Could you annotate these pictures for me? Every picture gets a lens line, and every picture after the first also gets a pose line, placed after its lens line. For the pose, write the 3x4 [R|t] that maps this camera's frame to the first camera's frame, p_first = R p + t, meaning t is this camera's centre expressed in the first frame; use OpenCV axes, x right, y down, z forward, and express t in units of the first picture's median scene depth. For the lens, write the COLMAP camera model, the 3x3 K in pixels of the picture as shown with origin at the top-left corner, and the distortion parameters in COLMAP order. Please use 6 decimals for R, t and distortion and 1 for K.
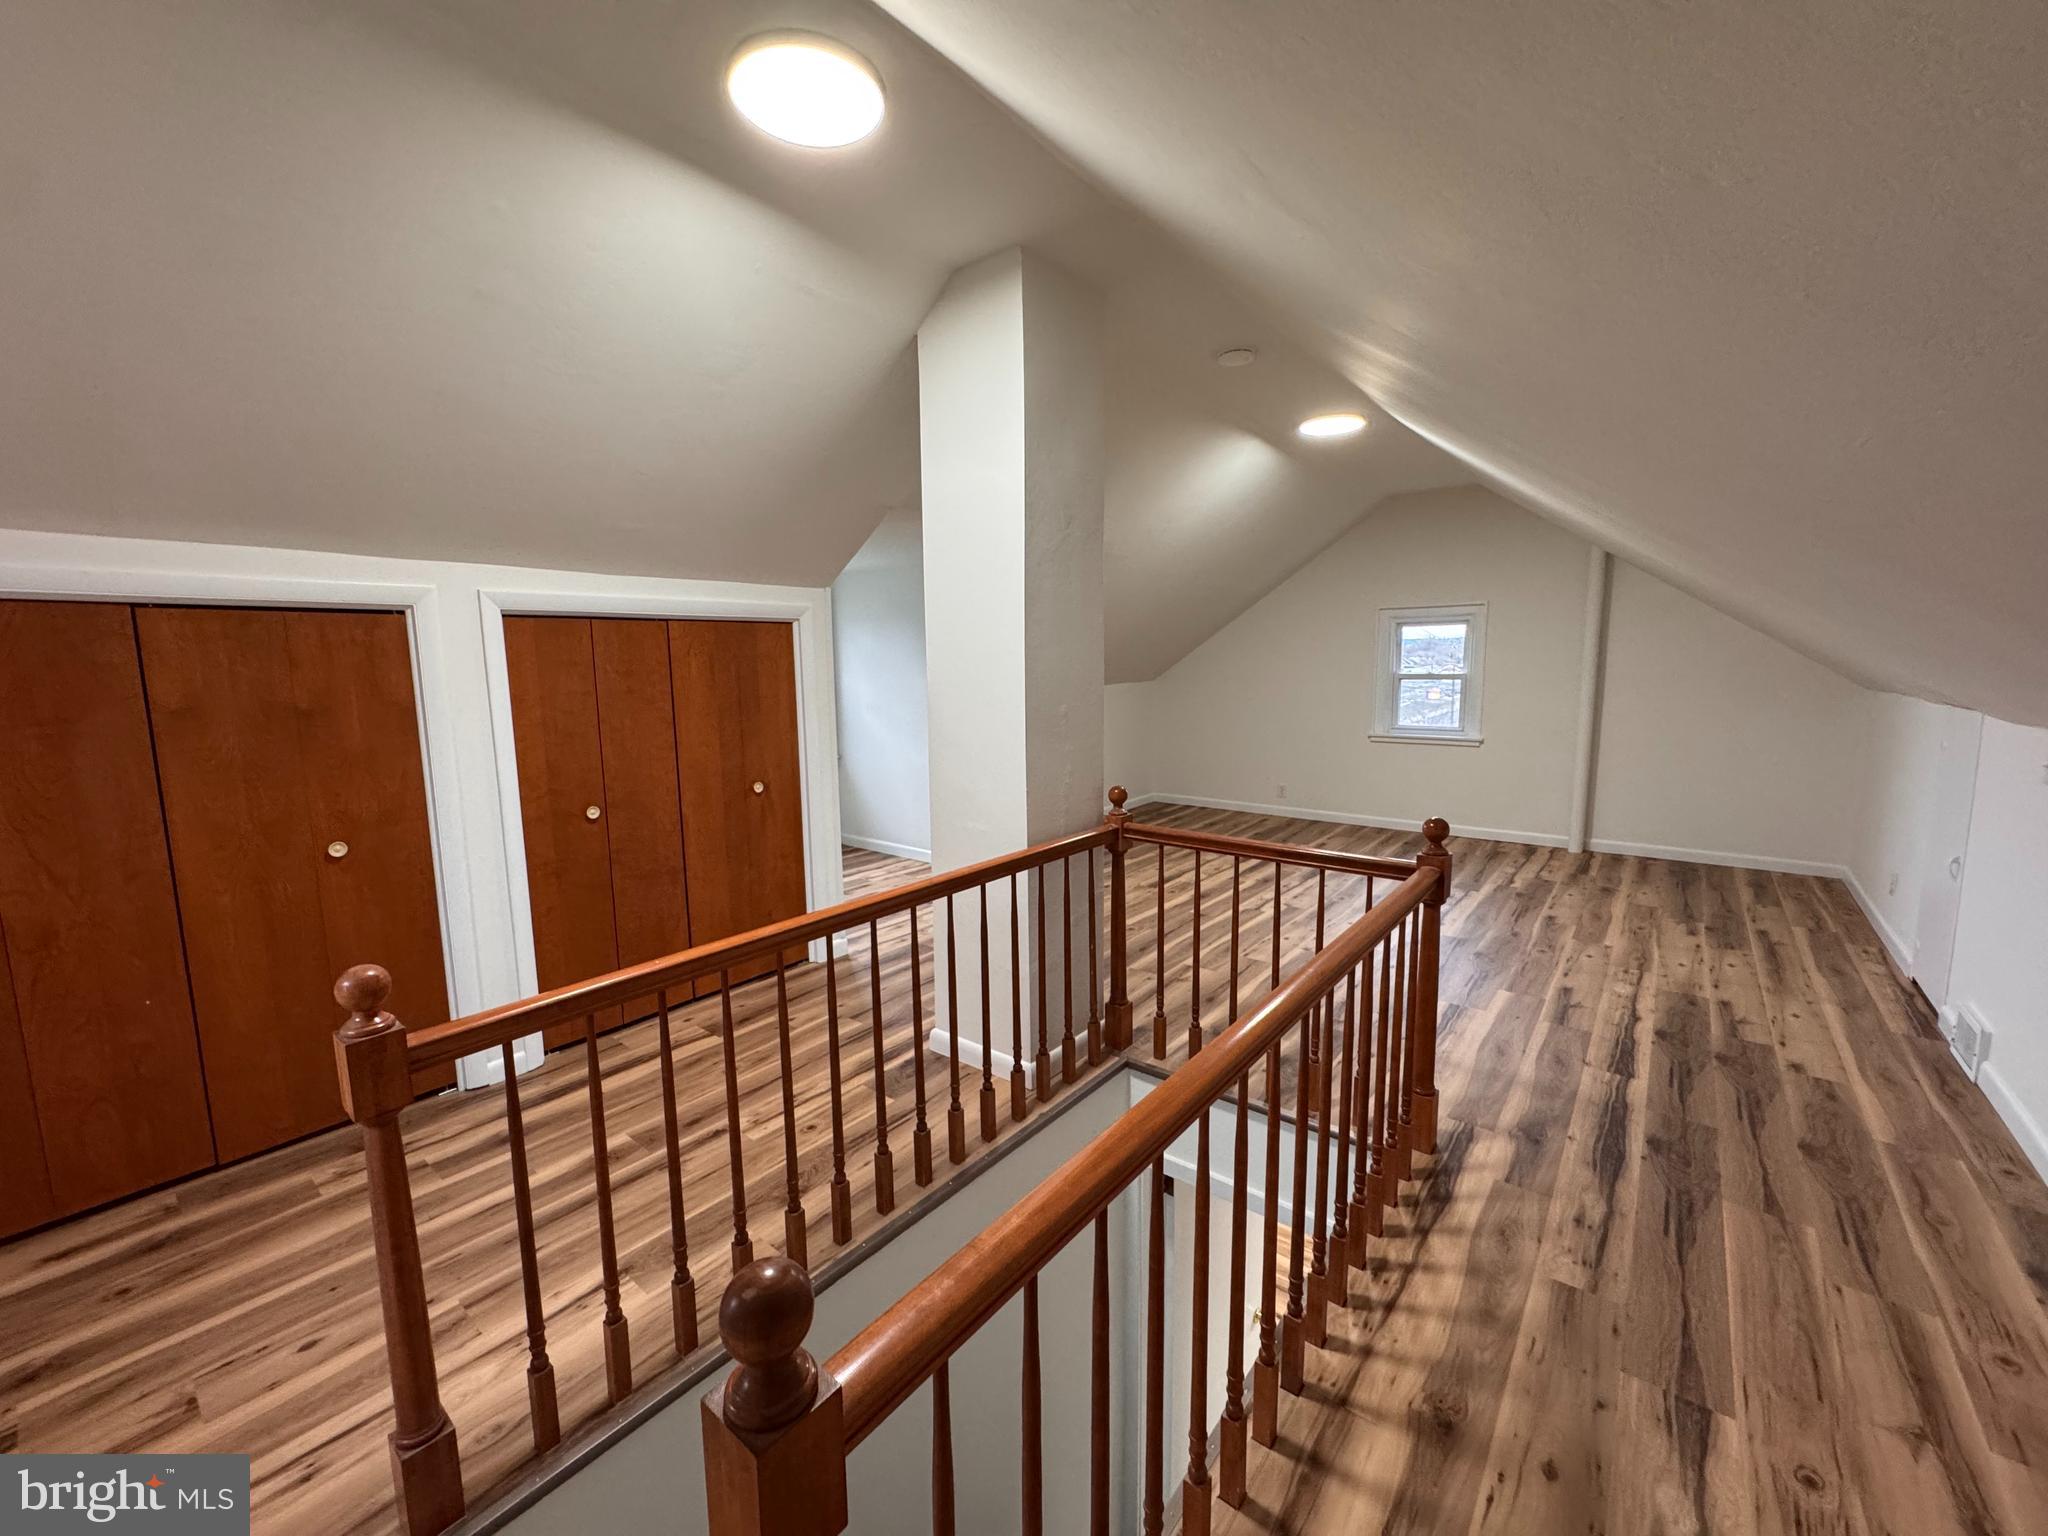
lens RADIAL K [[819.4, 0, 1023.6], [0, 819.4, 767.6], [0, 0, 1]] dist [-0.001429, 0.000040]
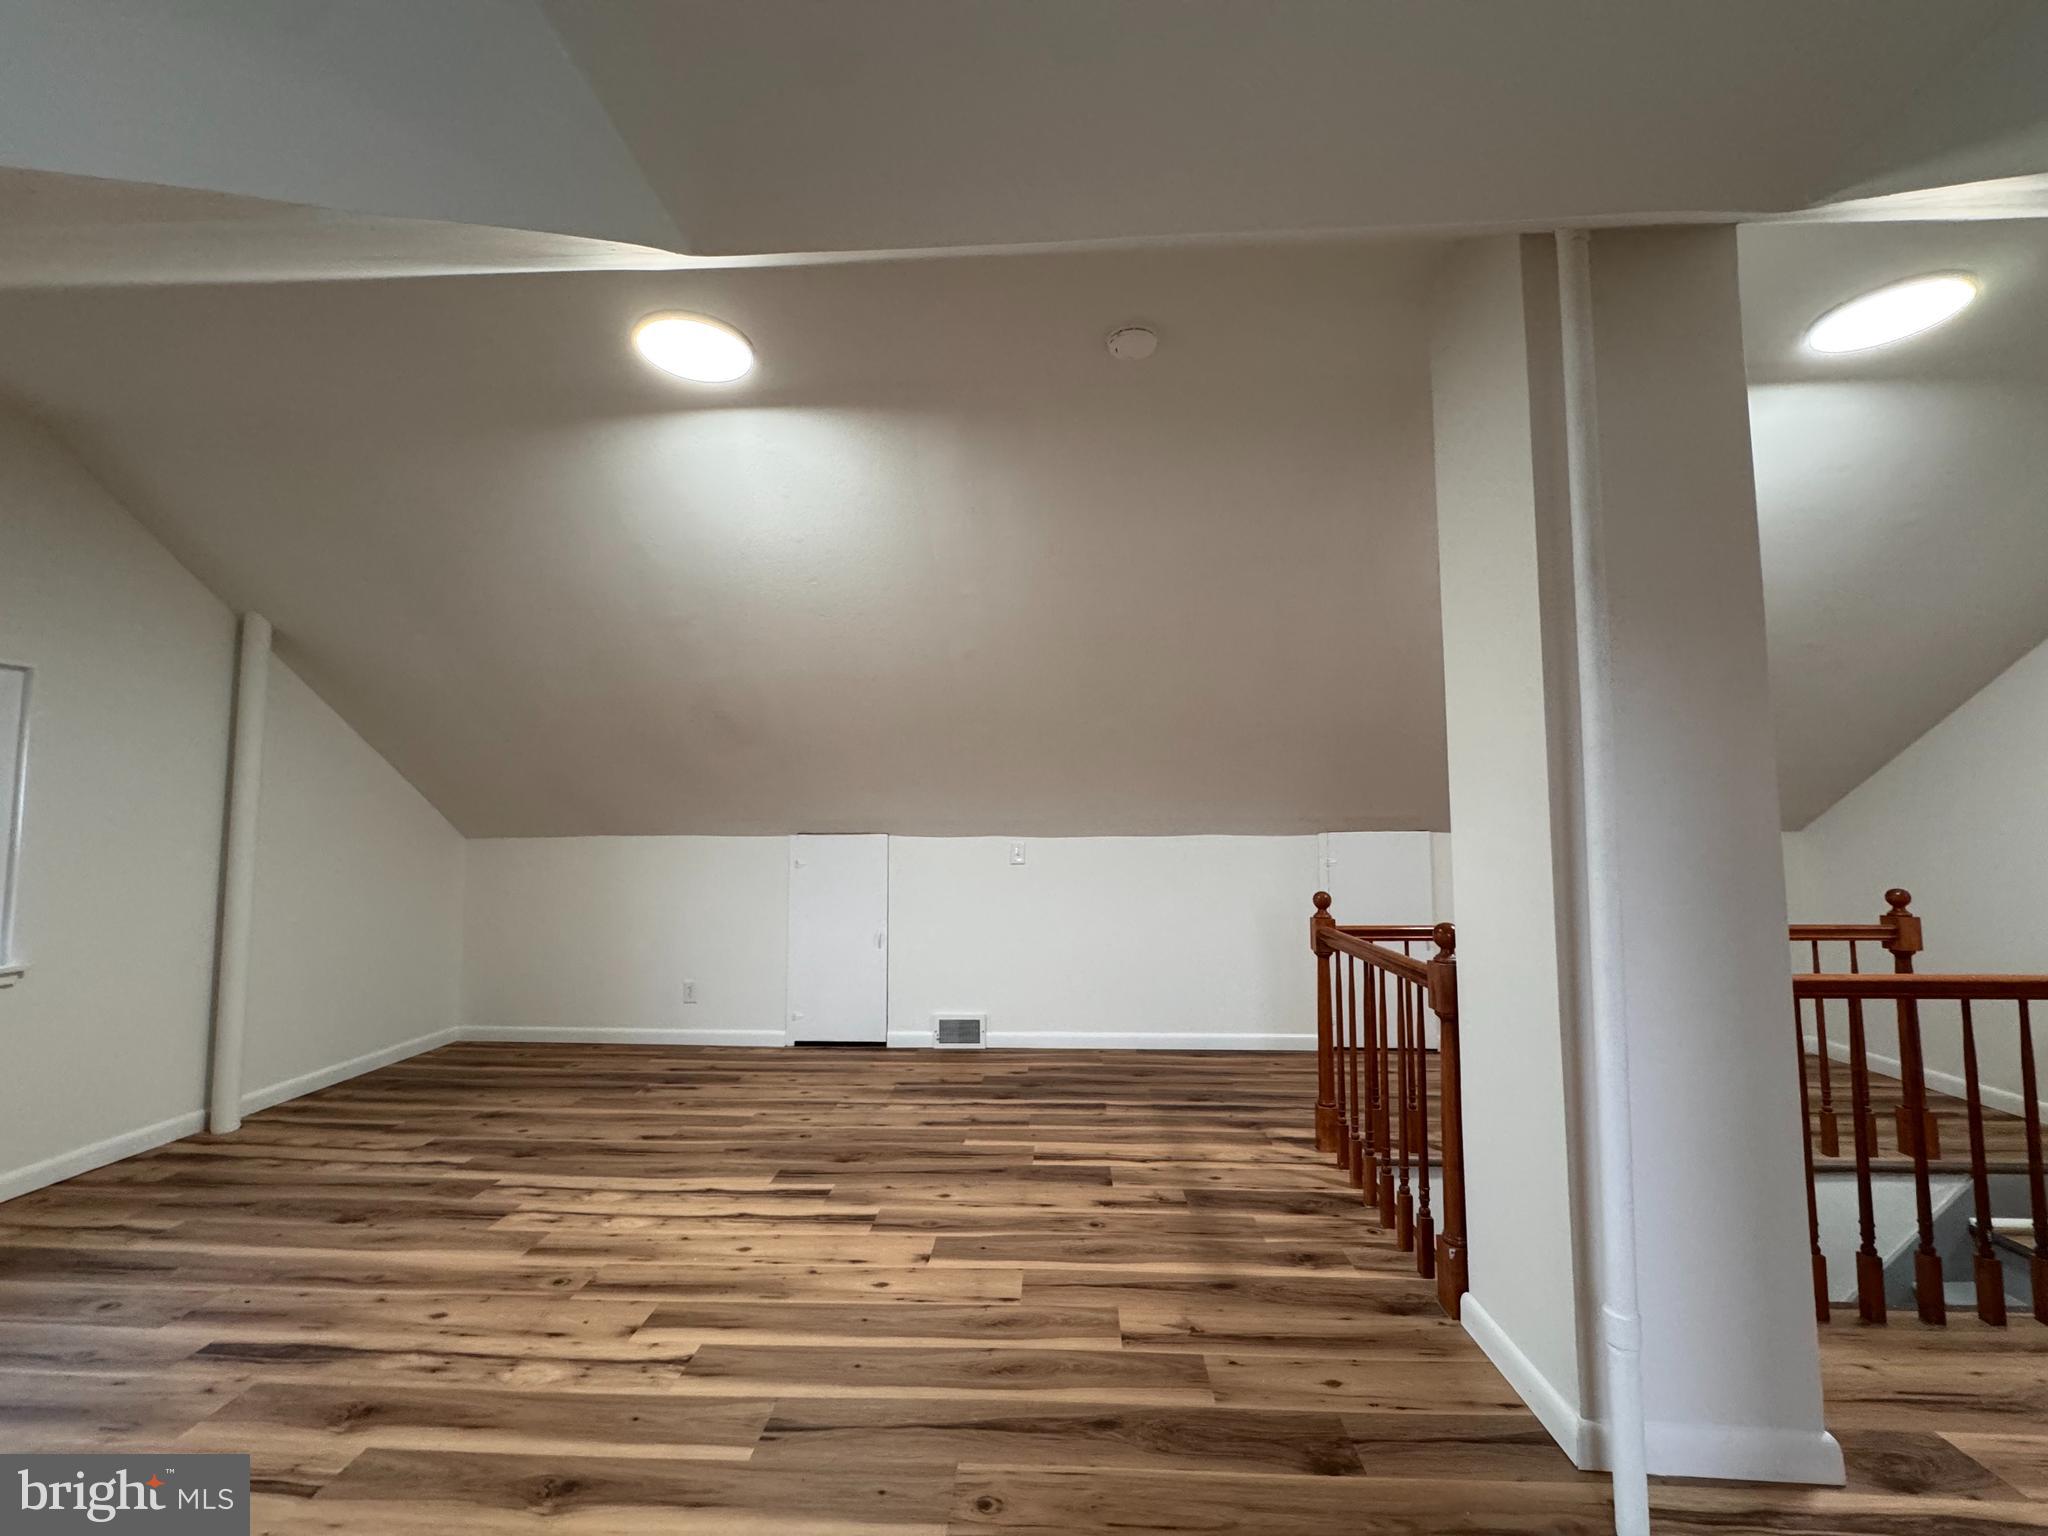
lens RADIAL K [[819.4, 0, 1022.6], [0, 819.4, 765.9], [0, 0, 1]] dist [-0.001429, 0.000040]
pose [[-0.592683, 0.067810, 0.802576, -0.234348], [0.112110, 0.993695, -0.001167, -0.149090], [-0.797595, 0.089285, -0.596549, 1.486427]]
